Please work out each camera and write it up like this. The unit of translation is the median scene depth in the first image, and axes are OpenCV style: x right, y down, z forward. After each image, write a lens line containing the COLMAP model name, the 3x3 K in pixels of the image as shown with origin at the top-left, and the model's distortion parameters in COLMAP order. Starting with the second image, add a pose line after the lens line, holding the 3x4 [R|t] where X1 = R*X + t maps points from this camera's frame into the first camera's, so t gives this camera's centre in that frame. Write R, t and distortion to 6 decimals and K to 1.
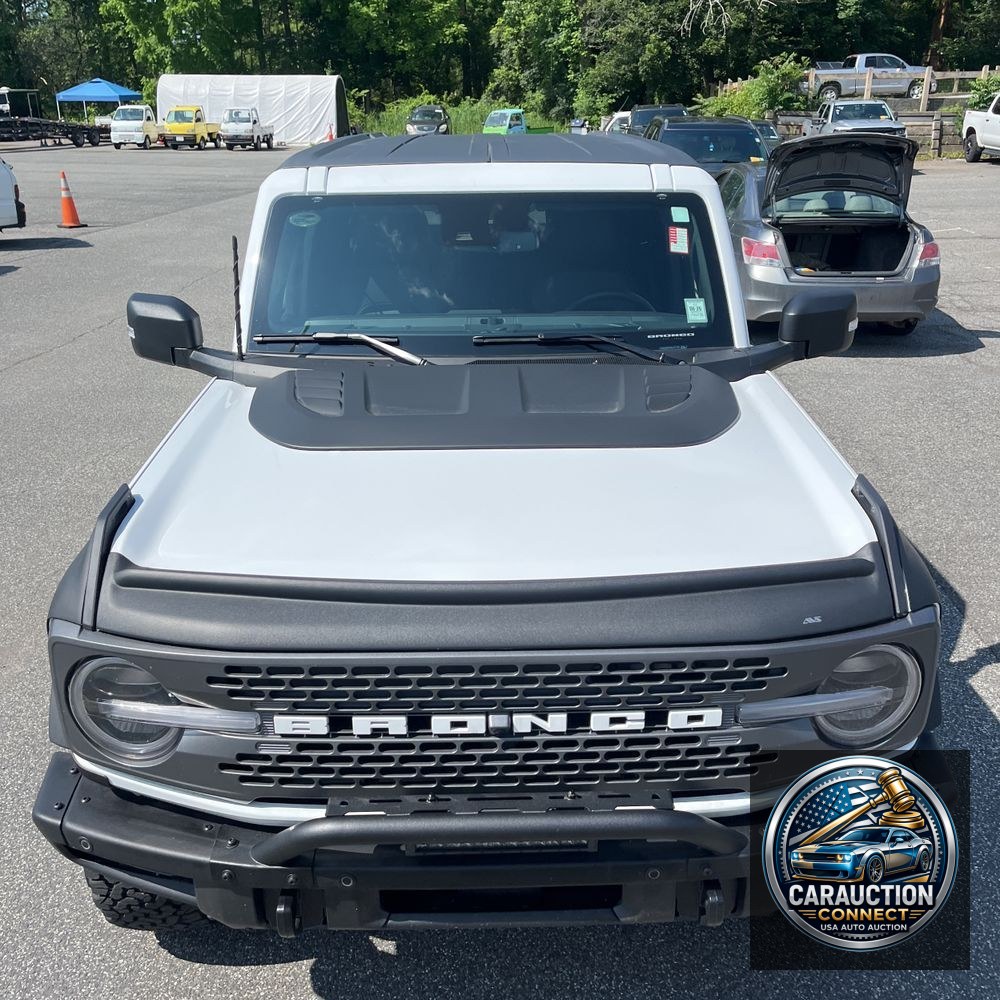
lens RADIAL K [[1030.7, 0, 545.4], [0, 1030.7, 485.0], [0, 0, 1]] dist [0.049955, -0.037665]
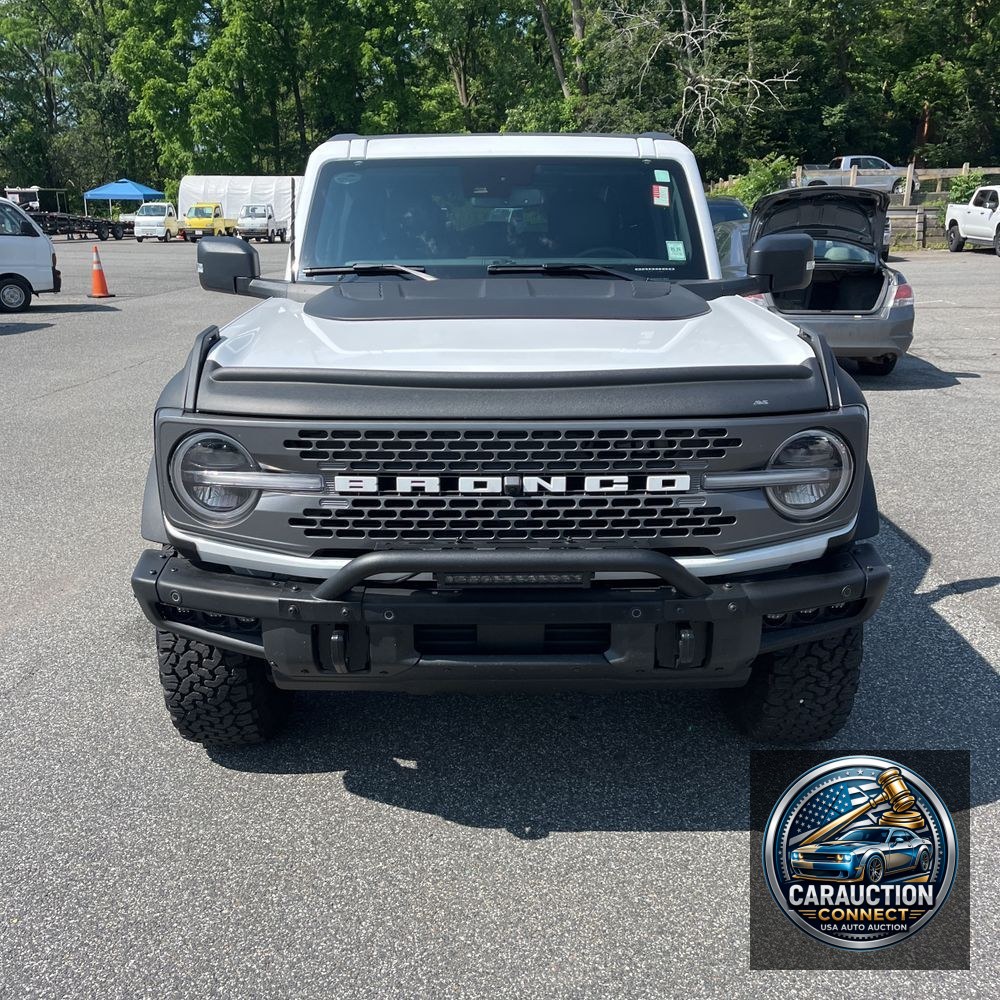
lens RADIAL K [[1067.7, 0, 522.0], [0, 1067.7, 500.9], [0, 0, 1]] dist [0.091738, -0.153062]
pose [[0.999806, 0.004998, -0.019072, -0.002534], [-0.007253, 0.992742, -0.120045, 0.126815], [0.018333, 0.120160, 0.992585, -0.090320]]
